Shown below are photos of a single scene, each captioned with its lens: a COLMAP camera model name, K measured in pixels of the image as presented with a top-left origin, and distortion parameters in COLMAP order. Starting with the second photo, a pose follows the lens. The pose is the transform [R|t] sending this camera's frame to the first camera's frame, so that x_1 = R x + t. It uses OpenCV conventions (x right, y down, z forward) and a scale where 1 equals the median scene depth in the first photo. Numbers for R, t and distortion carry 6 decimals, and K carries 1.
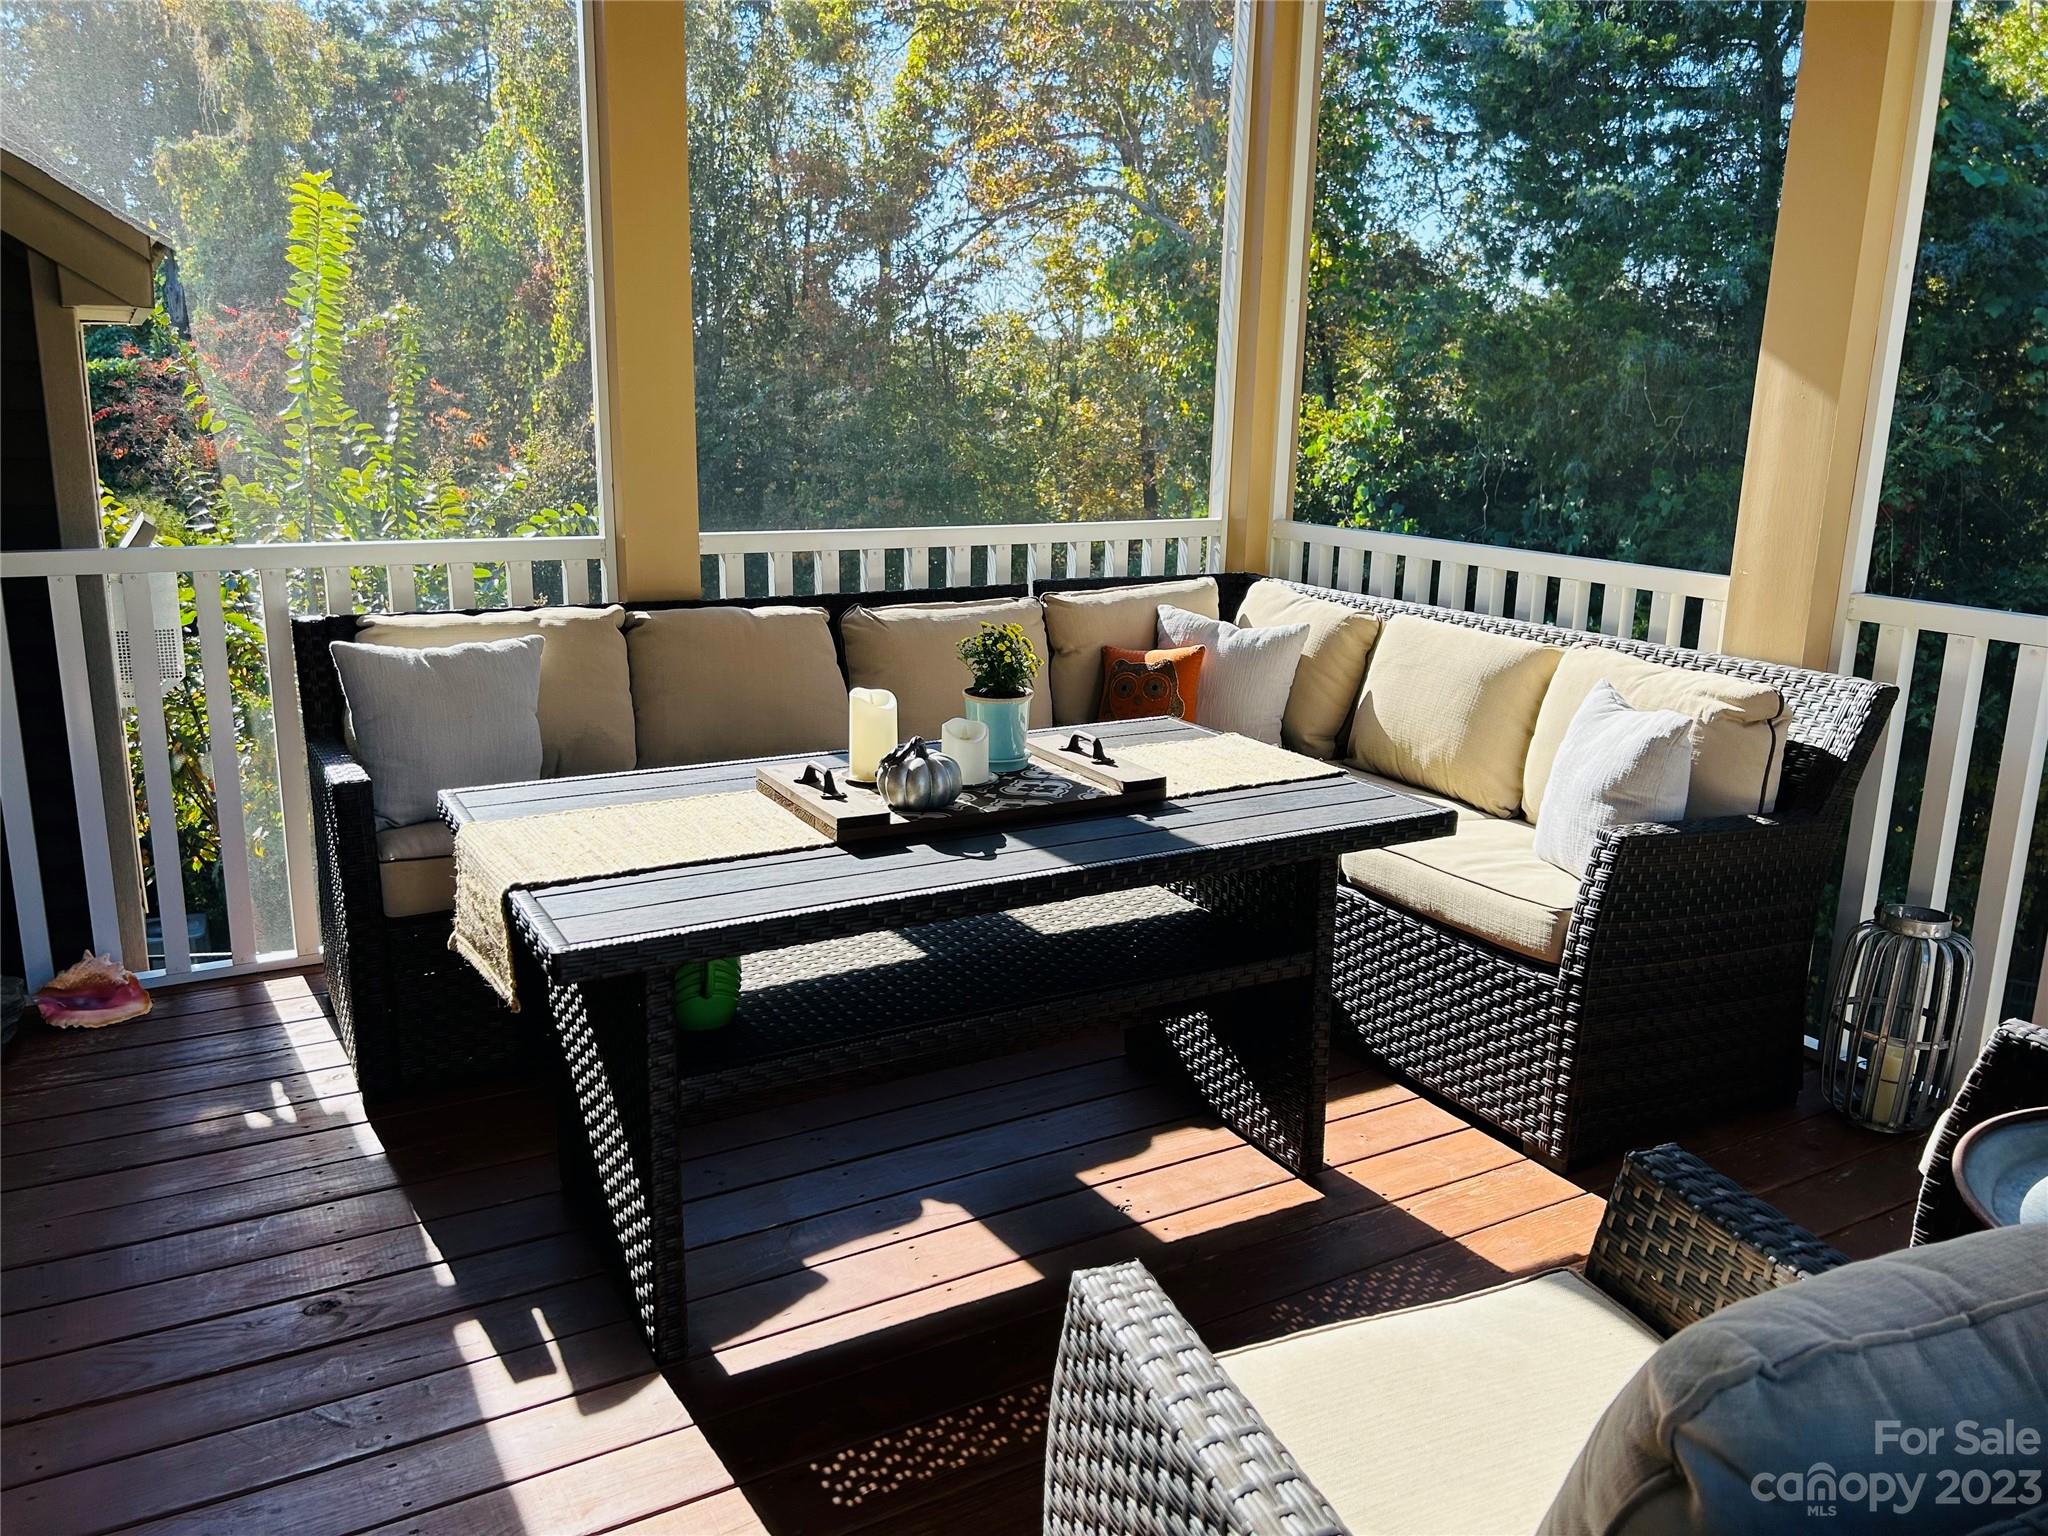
lens RADIAL K [[1551.4, 0, 1024.0], [0, 1551.4, 768.0], [0, 0, 1]] dist [0.058209, -0.089130]
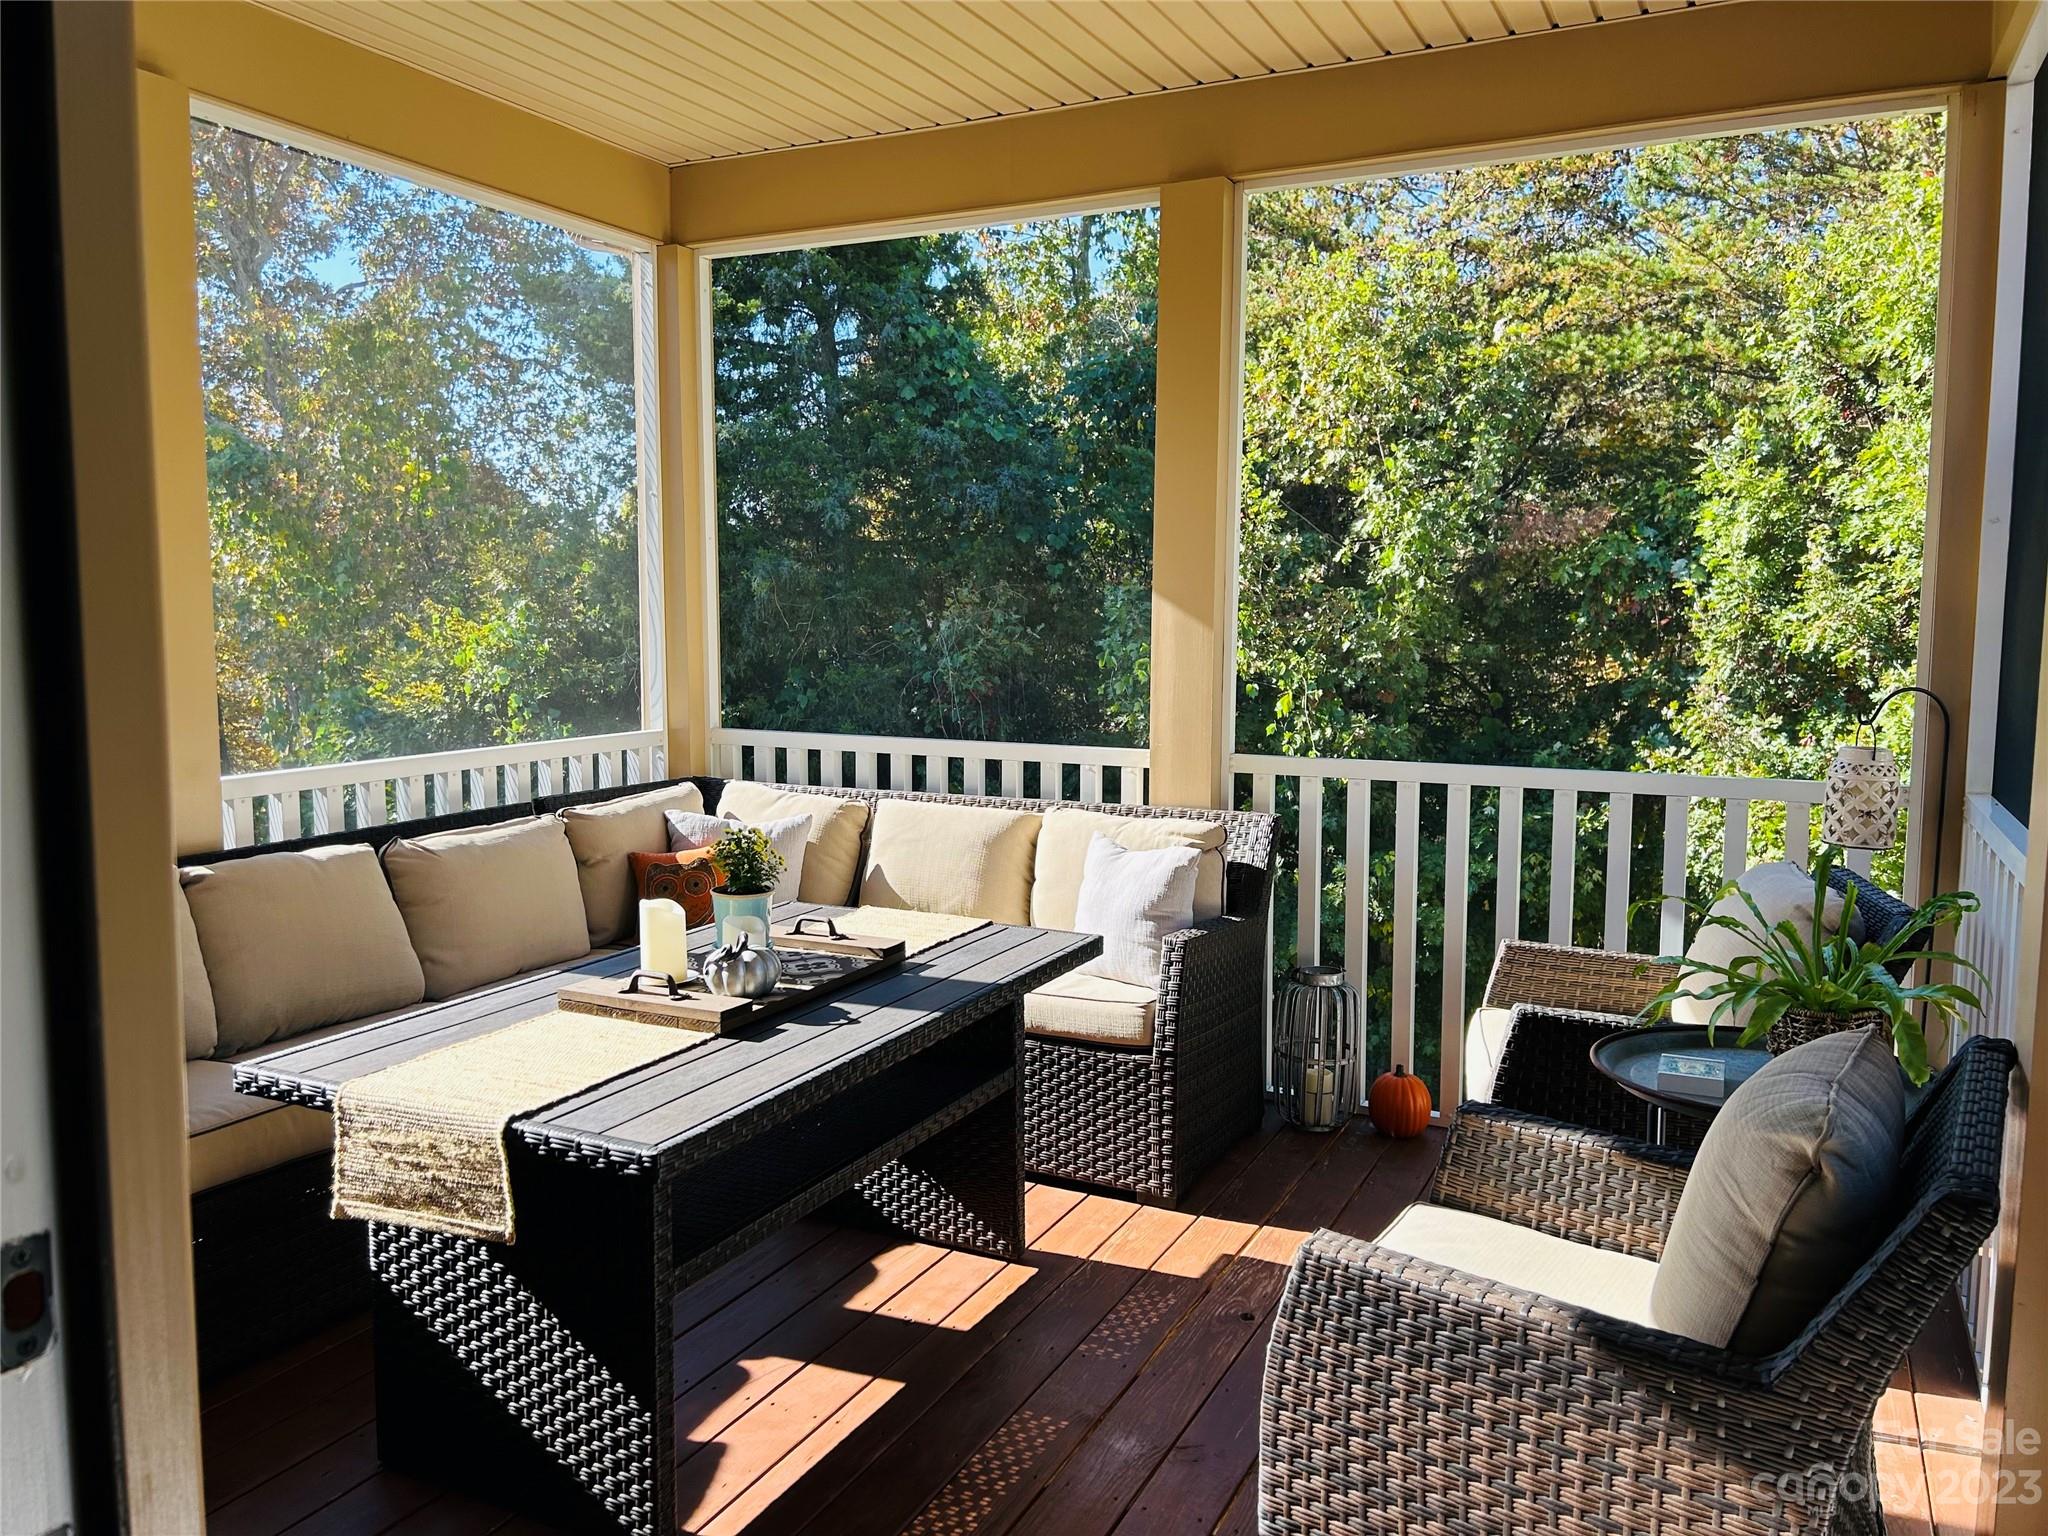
lens RADIAL K [[1539.1, 0, 1024.0], [0, 1539.1, 768.0], [0, 0, 1]] dist [0.136021, -0.266836]
pose [[0.822898, -0.074837, 0.563239, -0.431019], [0.145290, 0.986047, -0.081255, -0.013493], [-0.549299, 0.148698, 0.822289, -0.044869]]
